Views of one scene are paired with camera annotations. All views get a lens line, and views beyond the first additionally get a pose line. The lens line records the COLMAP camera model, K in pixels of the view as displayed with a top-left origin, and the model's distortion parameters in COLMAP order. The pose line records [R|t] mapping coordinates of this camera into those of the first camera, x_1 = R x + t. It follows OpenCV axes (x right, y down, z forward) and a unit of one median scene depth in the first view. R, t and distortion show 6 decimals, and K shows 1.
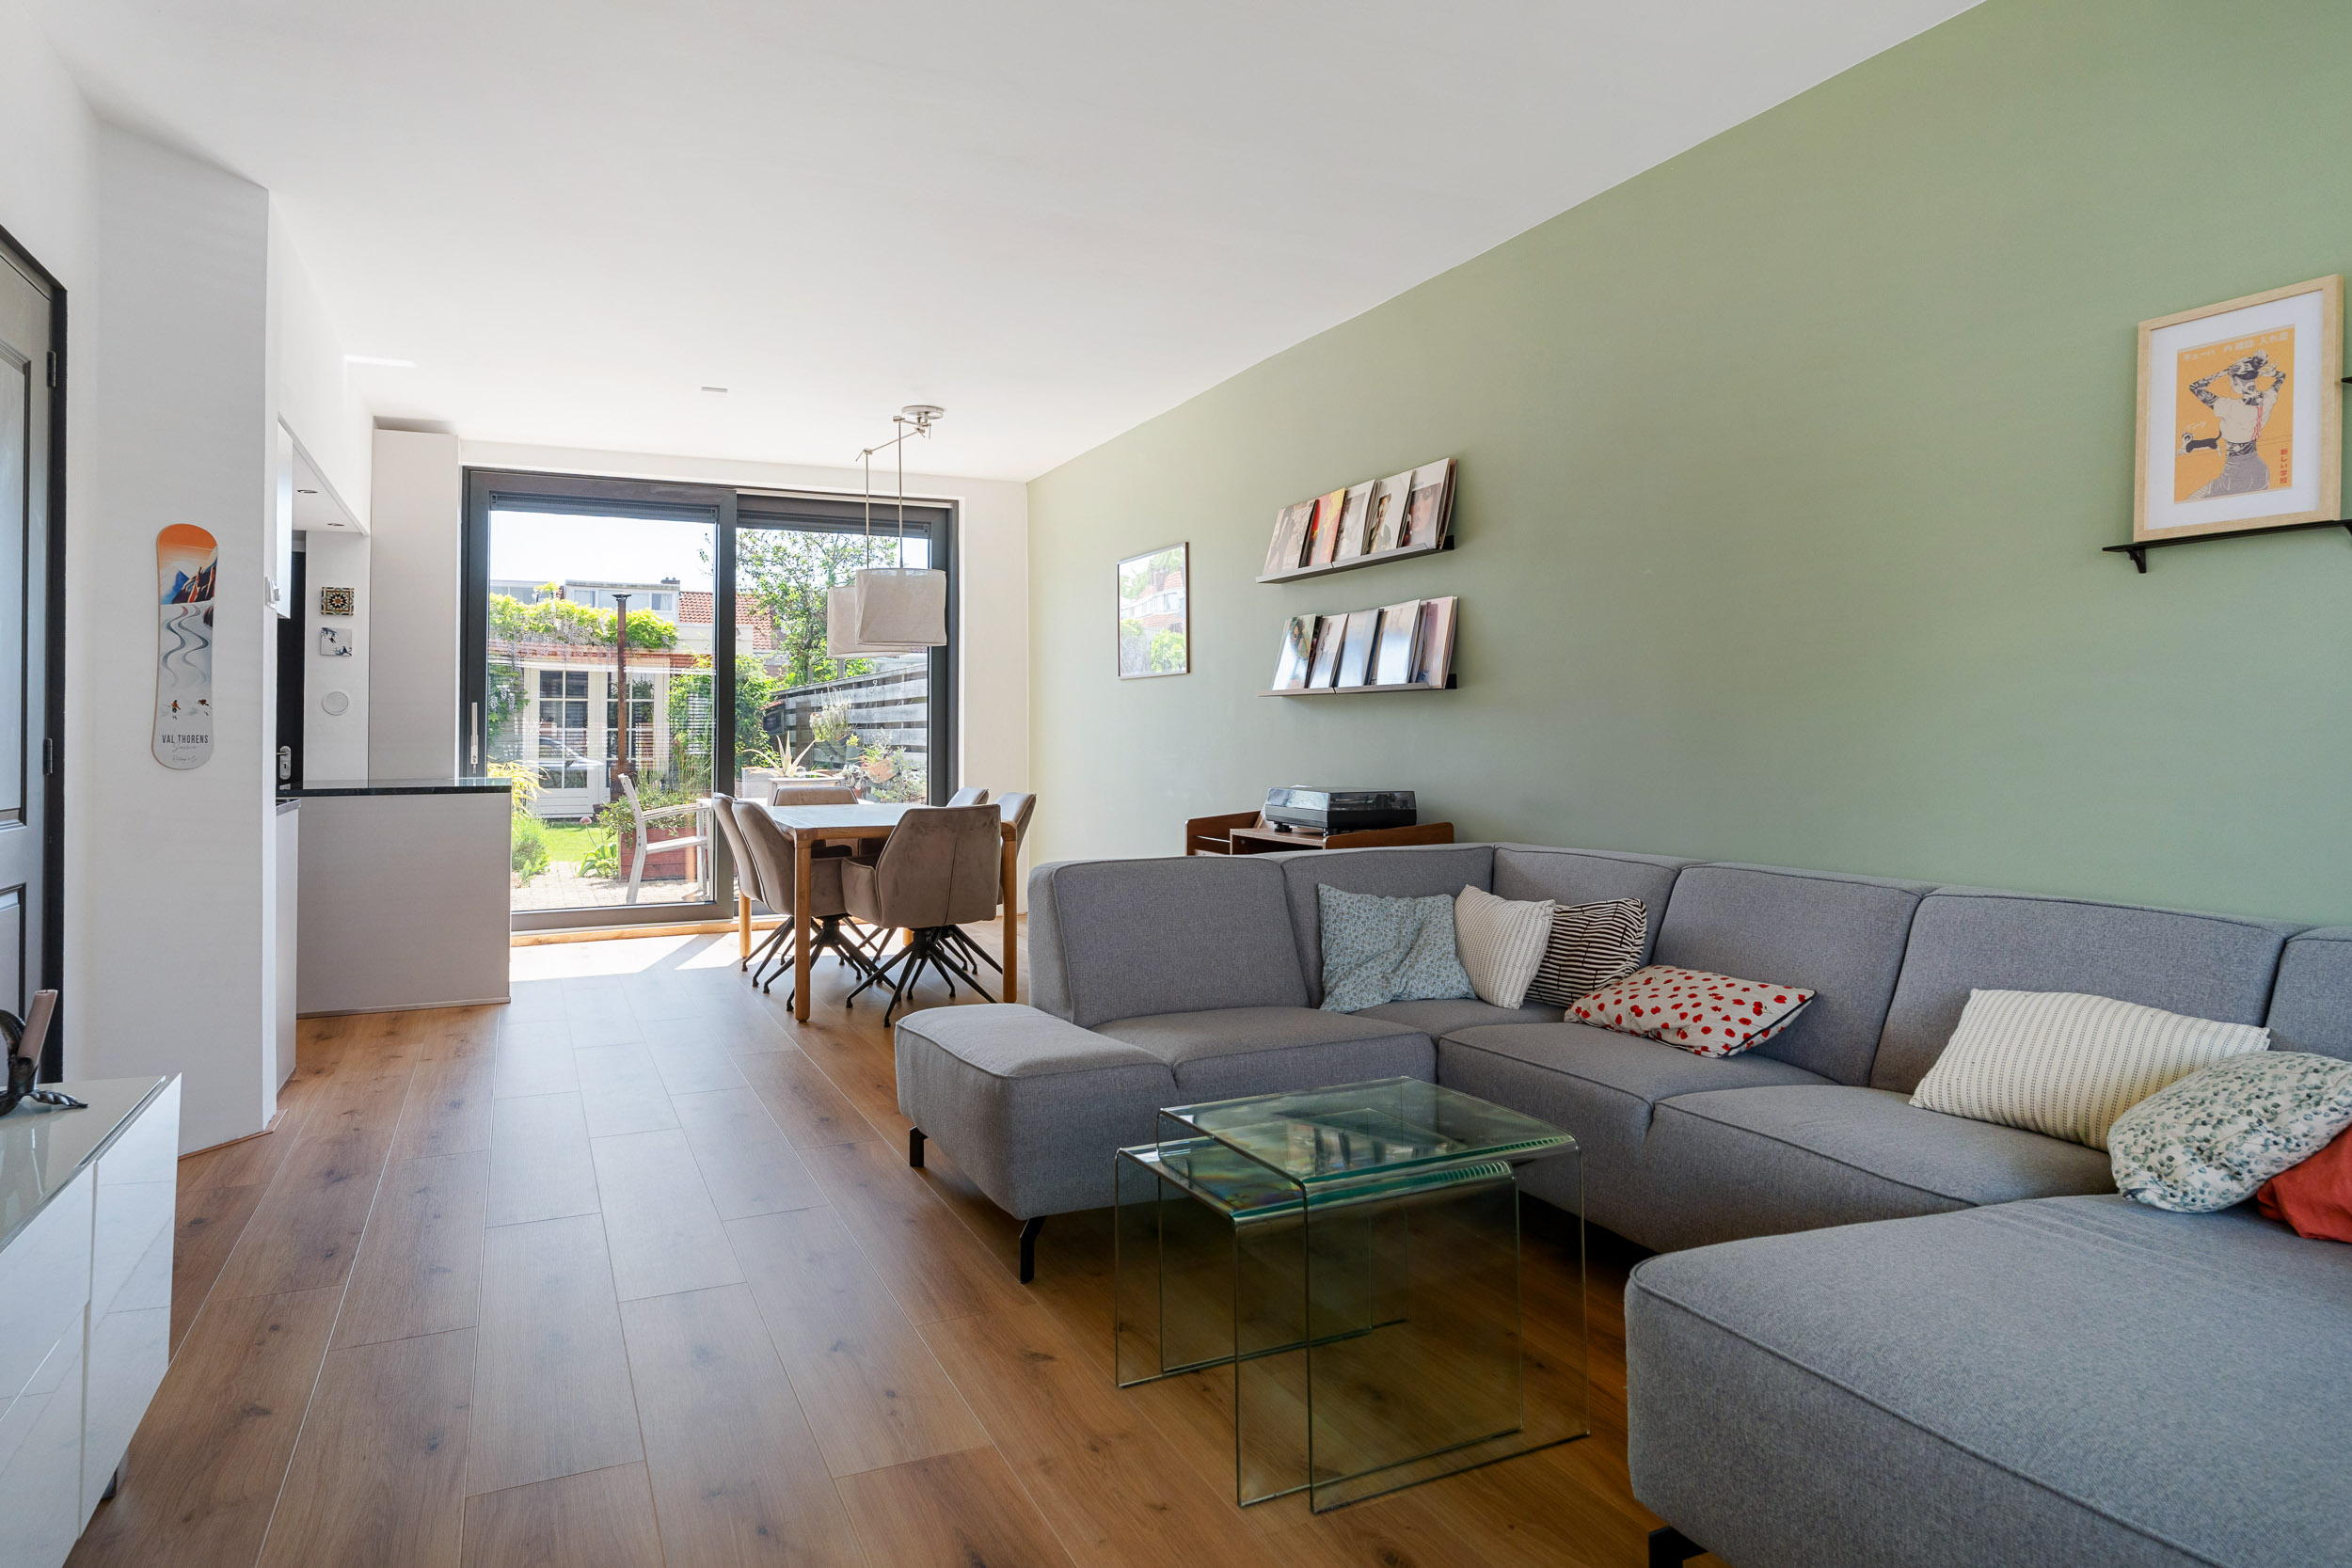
lens RADIAL K [[1361.1, 0, 1149.4], [0, 1361.1, 721.7], [0, 0, 1]] dist [-0.003258, 0.003477]
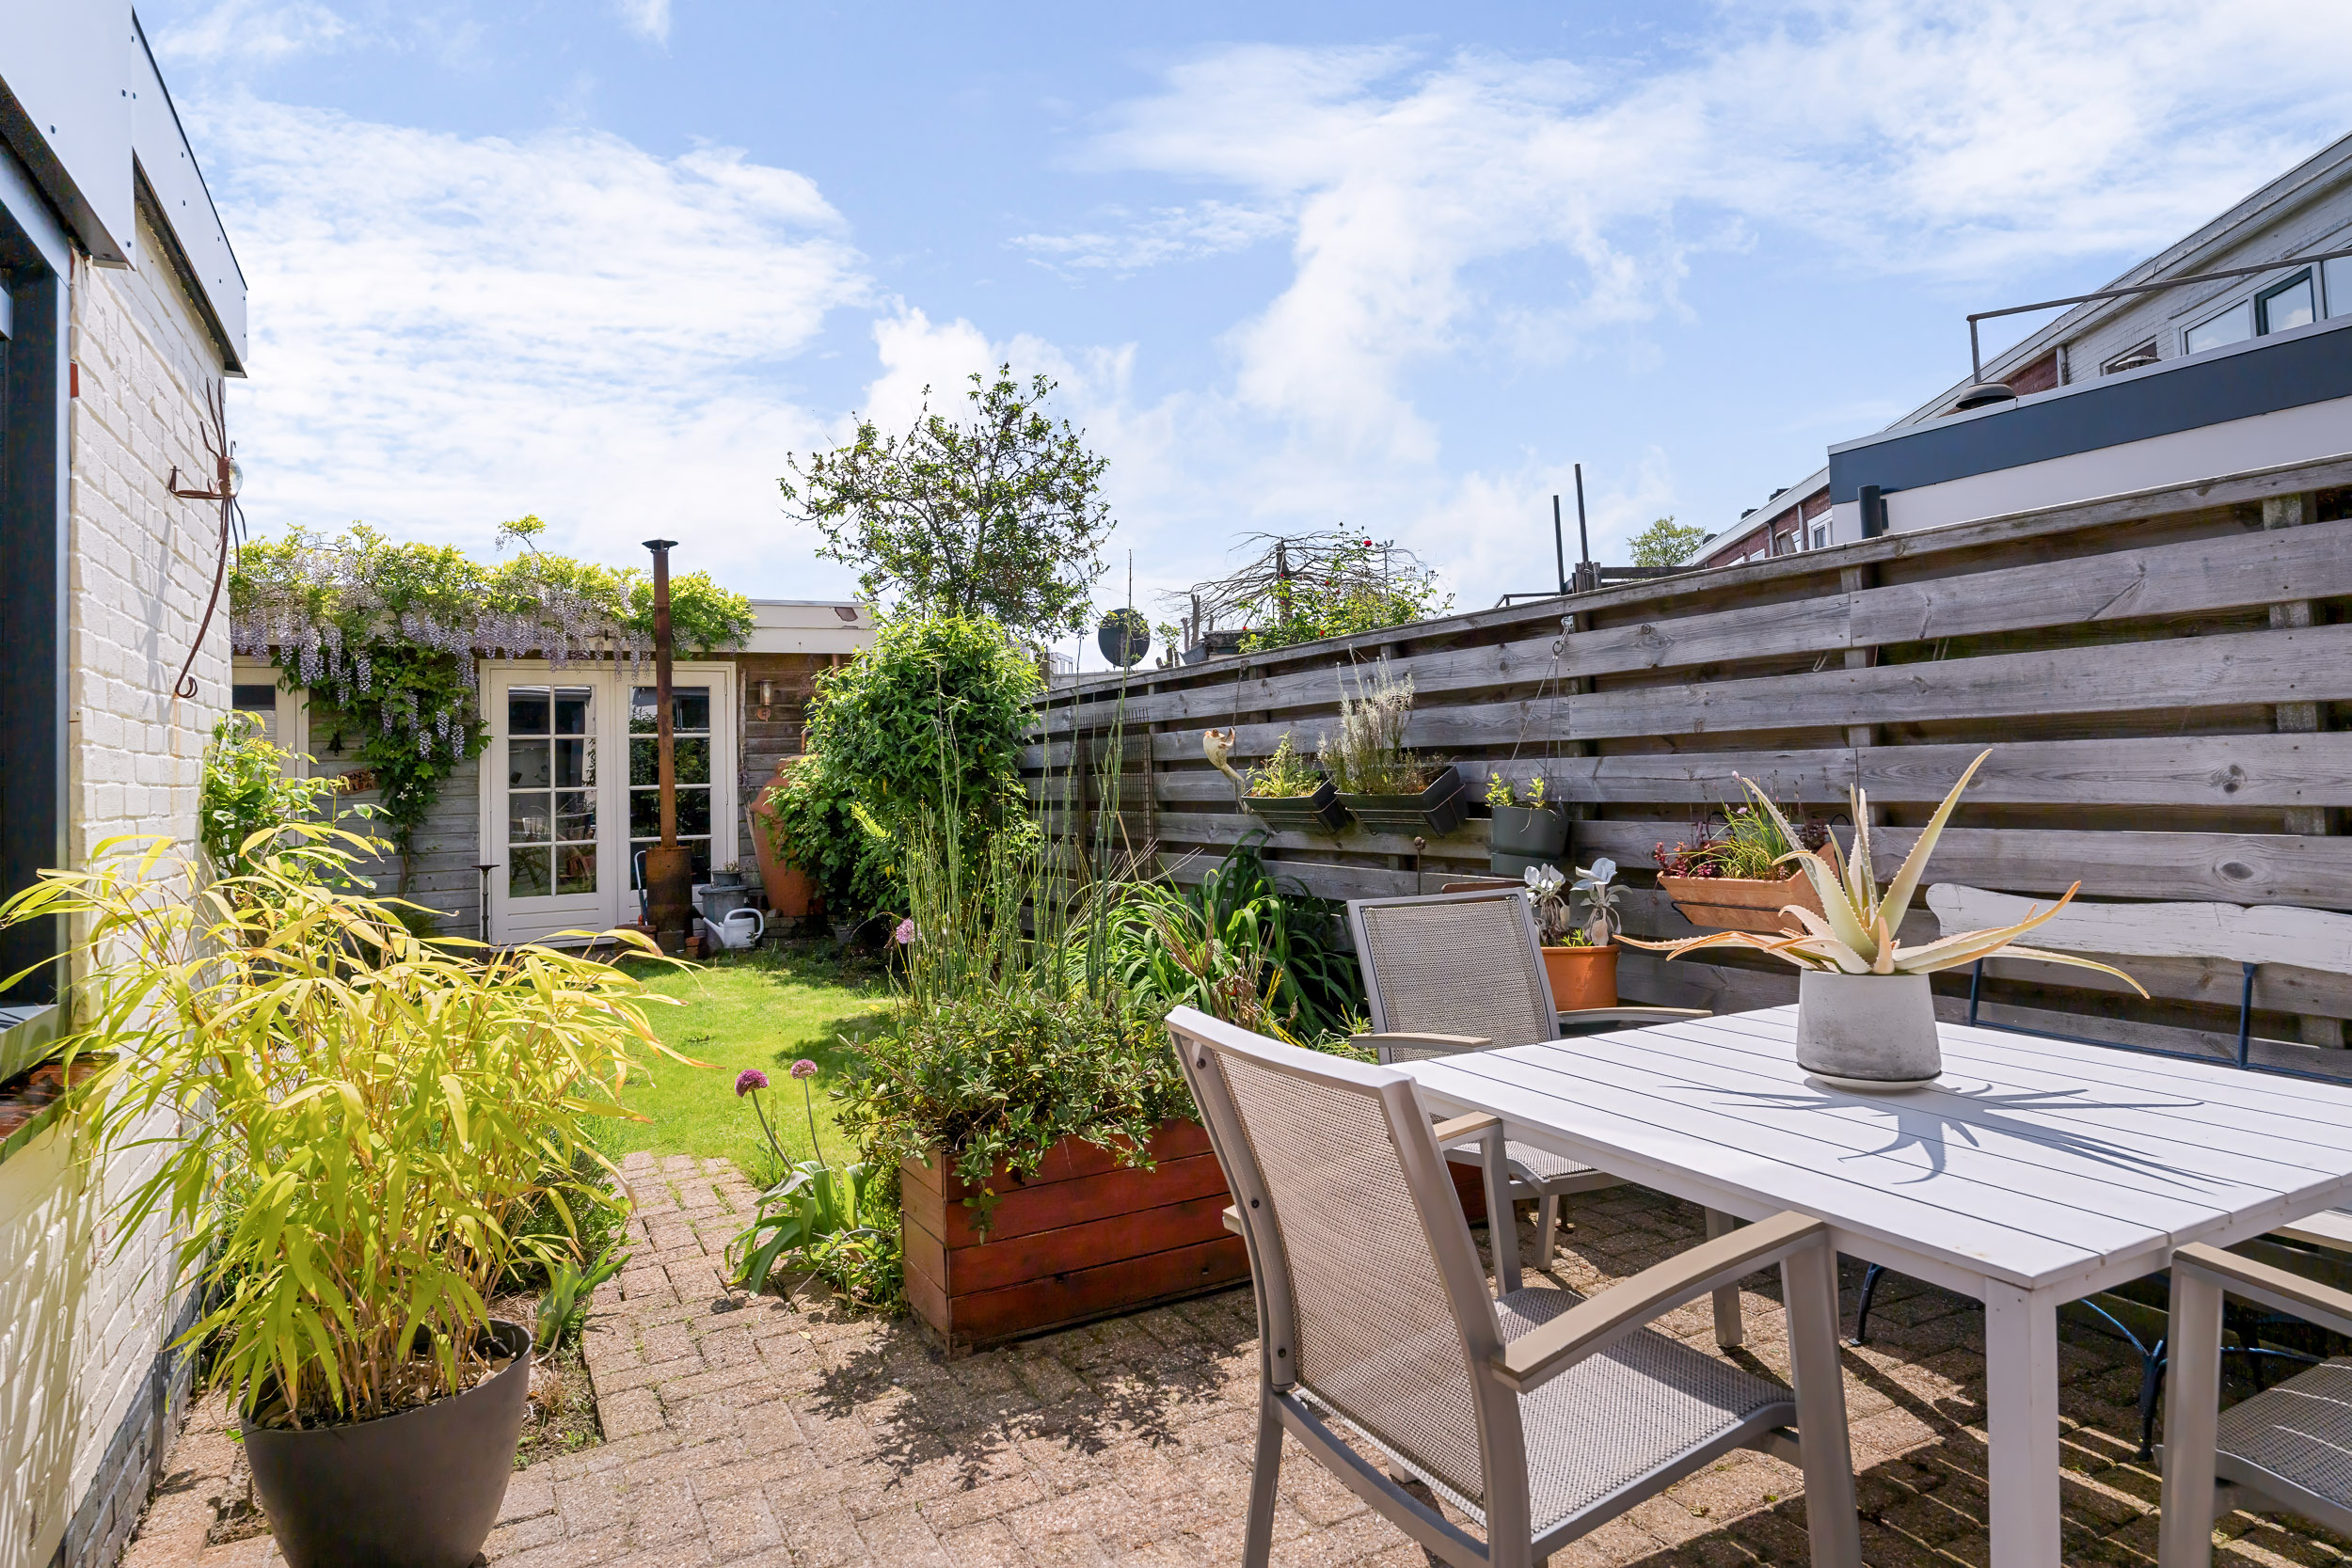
lens RADIAL K [[1361.1, 0, 1183.1], [0, 1361.1, 742.0], [0, 0, 1]] dist [-0.003258, 0.003477]
pose [[0.997630, -0.027859, 0.062918, -0.215244], [0.028979, 0.999436, -0.016969, 0.002976], [-0.062410, 0.018752, 0.997874, 0.442224]]
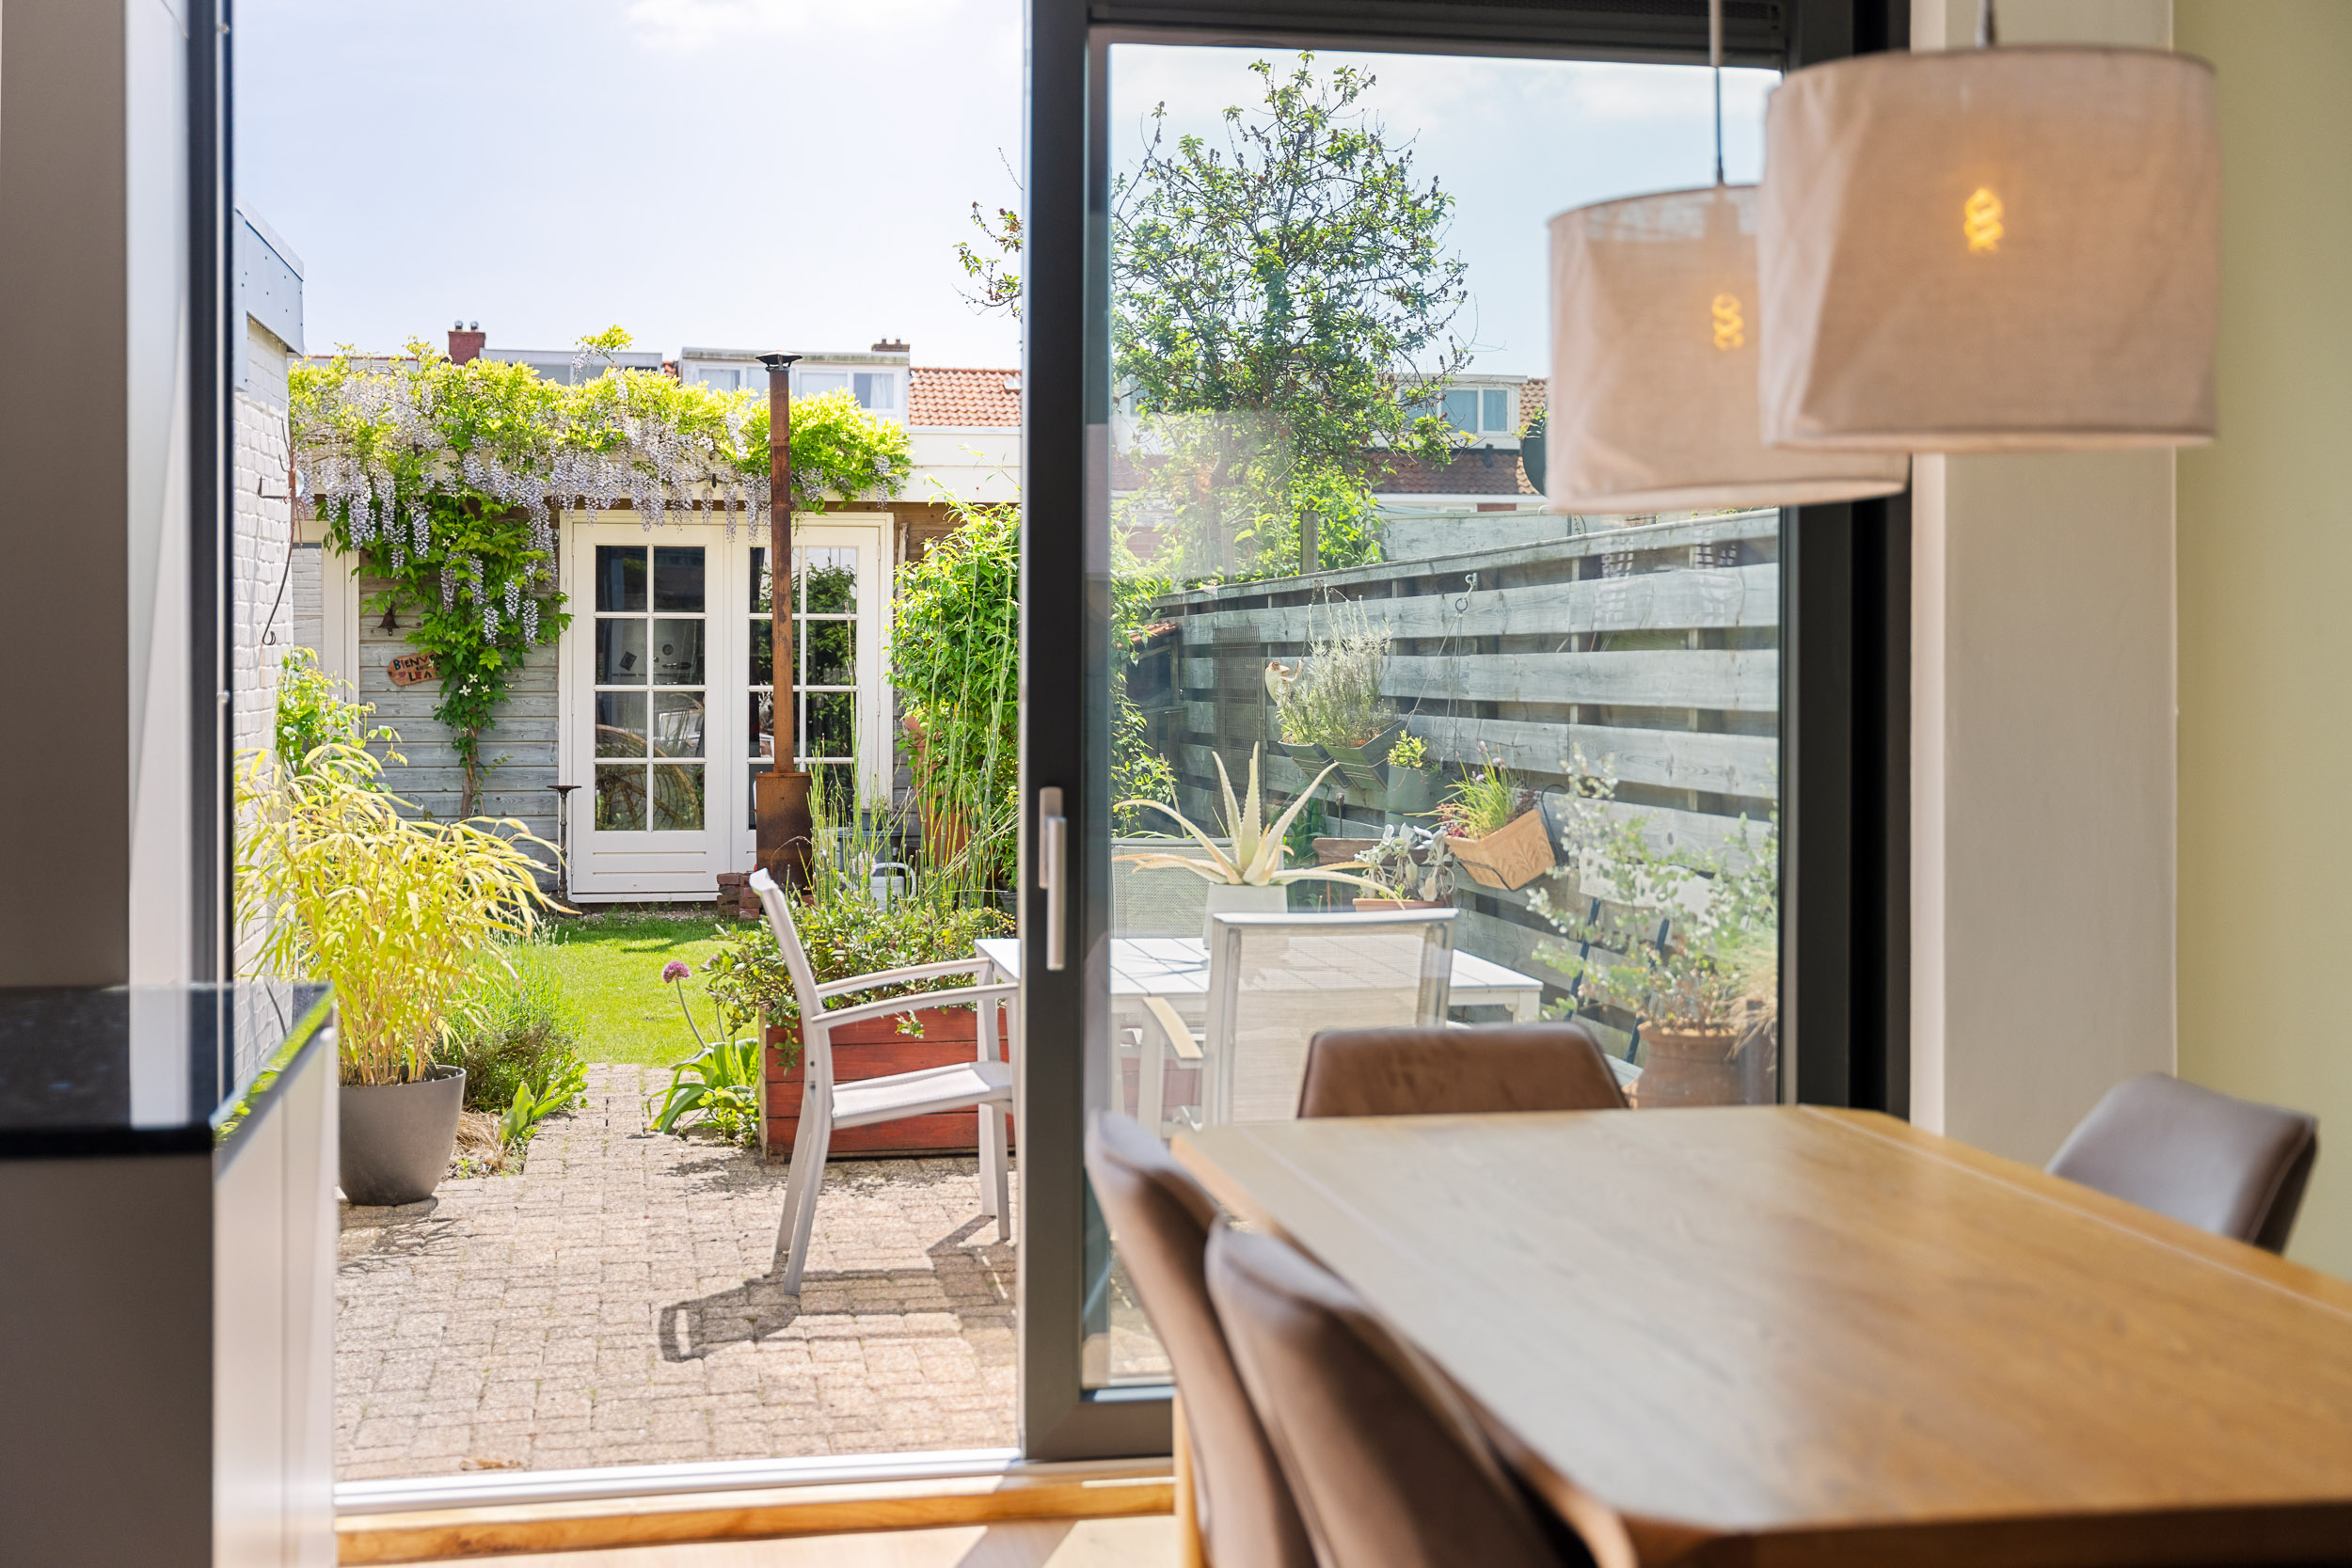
lens RADIAL K [[2933.4, 0, 1171.3], [0, 2933.4, 786.8], [0, 0, 1]] dist [0.014040, 0.000000]
pose [[0.970497, 0.012112, -0.240809, -0.065237], [0.000001, 0.998737, 0.050238, -0.009475], [0.241114, -0.048756, 0.969271, 0.181956]]
